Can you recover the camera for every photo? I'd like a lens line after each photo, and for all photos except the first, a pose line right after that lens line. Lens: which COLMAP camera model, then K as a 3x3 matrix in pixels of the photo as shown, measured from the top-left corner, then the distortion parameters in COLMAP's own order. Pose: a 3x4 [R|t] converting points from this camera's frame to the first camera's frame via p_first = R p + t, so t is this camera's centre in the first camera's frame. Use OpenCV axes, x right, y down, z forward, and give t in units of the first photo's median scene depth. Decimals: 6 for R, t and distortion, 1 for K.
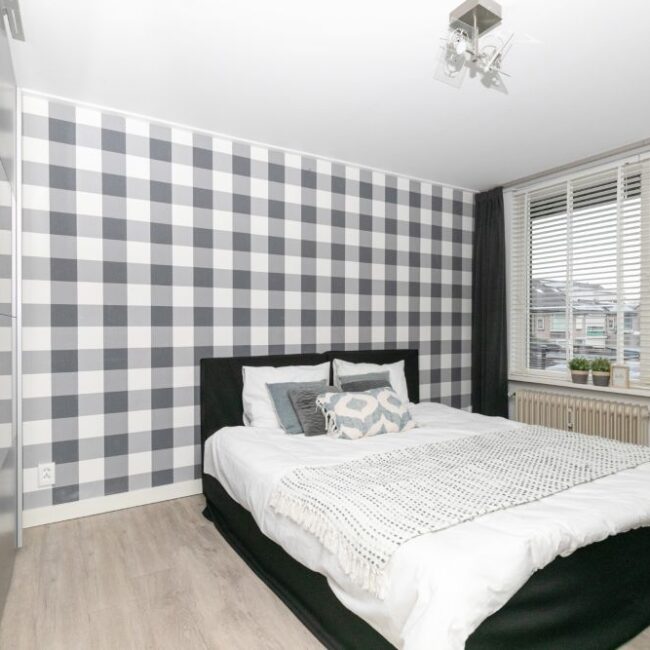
lens RADIAL K [[452.2, 0, 326.6], [0, 452.2, 327.0], [0, 0, 1]] dist [0.002329, -0.002608]
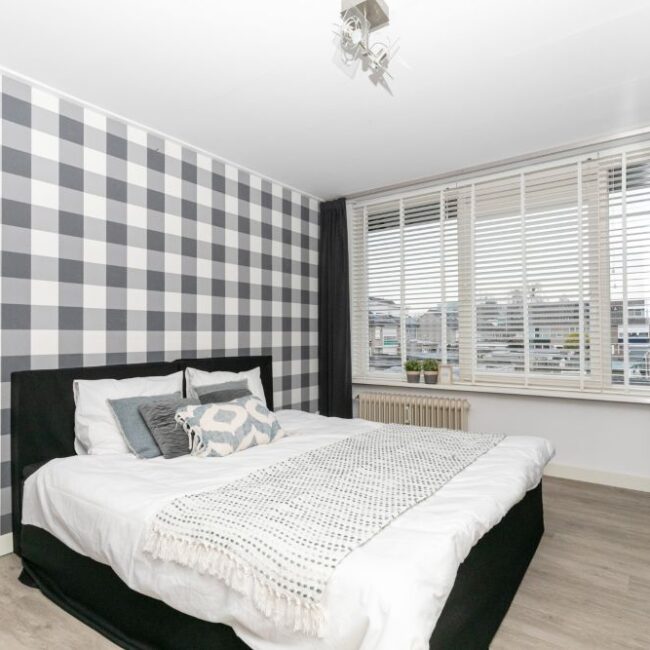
lens RADIAL K [[452.2, 0, 322.4], [0, 452.2, 328.3], [0, 0, 1]] dist [0.002329, -0.002608]
pose [[0.918334, -0.001075, 0.395806, -0.099738], [0.011464, 0.999649, -0.023885, 0.020555], [-0.395641, 0.026472, 0.918024, 0.098055]]
